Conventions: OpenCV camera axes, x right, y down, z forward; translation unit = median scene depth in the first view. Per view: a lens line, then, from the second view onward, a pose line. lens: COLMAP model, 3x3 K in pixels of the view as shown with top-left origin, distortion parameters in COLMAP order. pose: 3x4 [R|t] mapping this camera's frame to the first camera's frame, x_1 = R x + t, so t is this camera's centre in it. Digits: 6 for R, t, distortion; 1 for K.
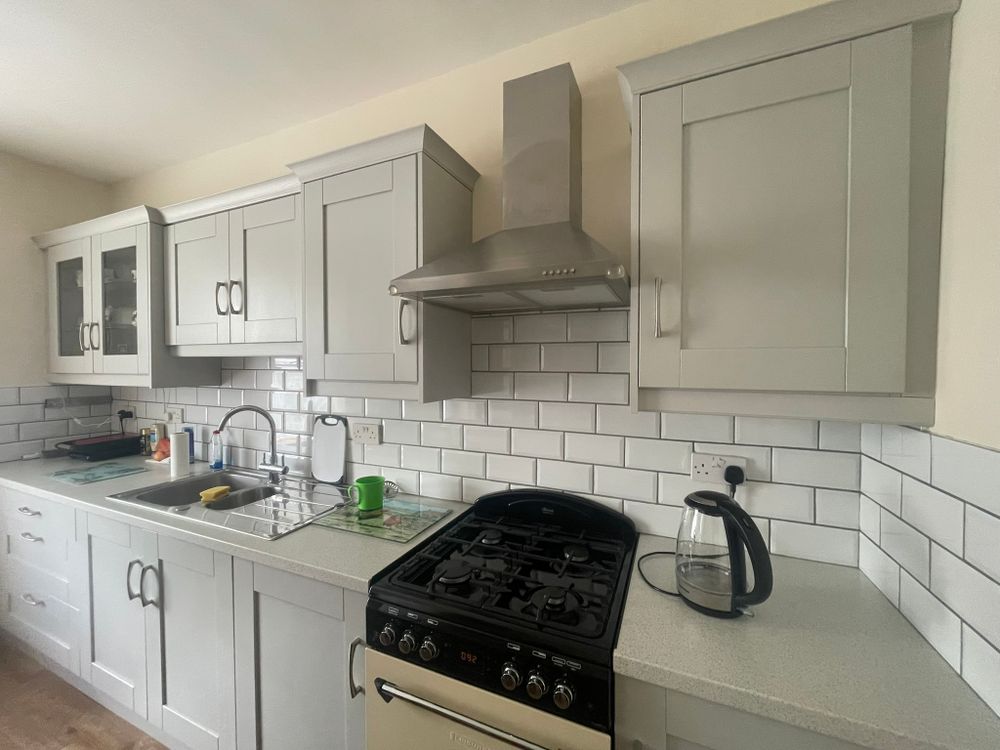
lens RADIAL K [[404.1, 0, 496.4], [0, 404.1, 370.8], [0, 0, 1]] dist [-0.007565, 0.001657]
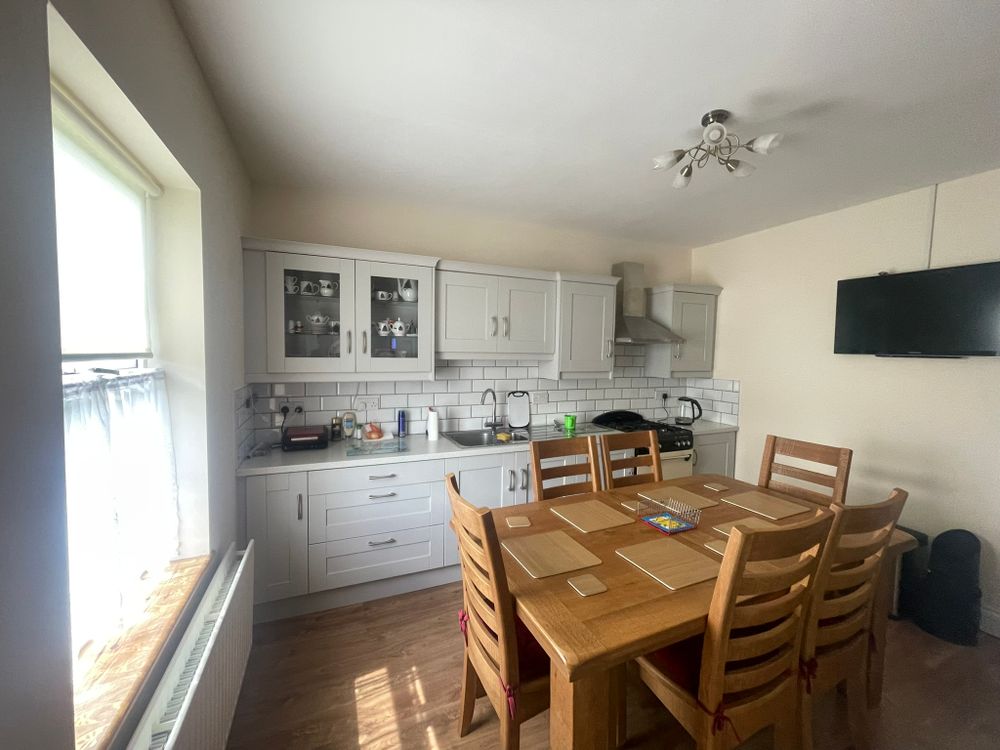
lens RADIAL K [[404.1, 0, 494.7], [0, 404.1, 377.0], [0, 0, 1]] dist [-0.007565, 0.001657]
pose [[0.681566, -0.036986, 0.730821, -1.876987], [-0.003711, 0.998534, 0.053995, -0.055552], [-0.731747, -0.039513, 0.680430, -0.174495]]
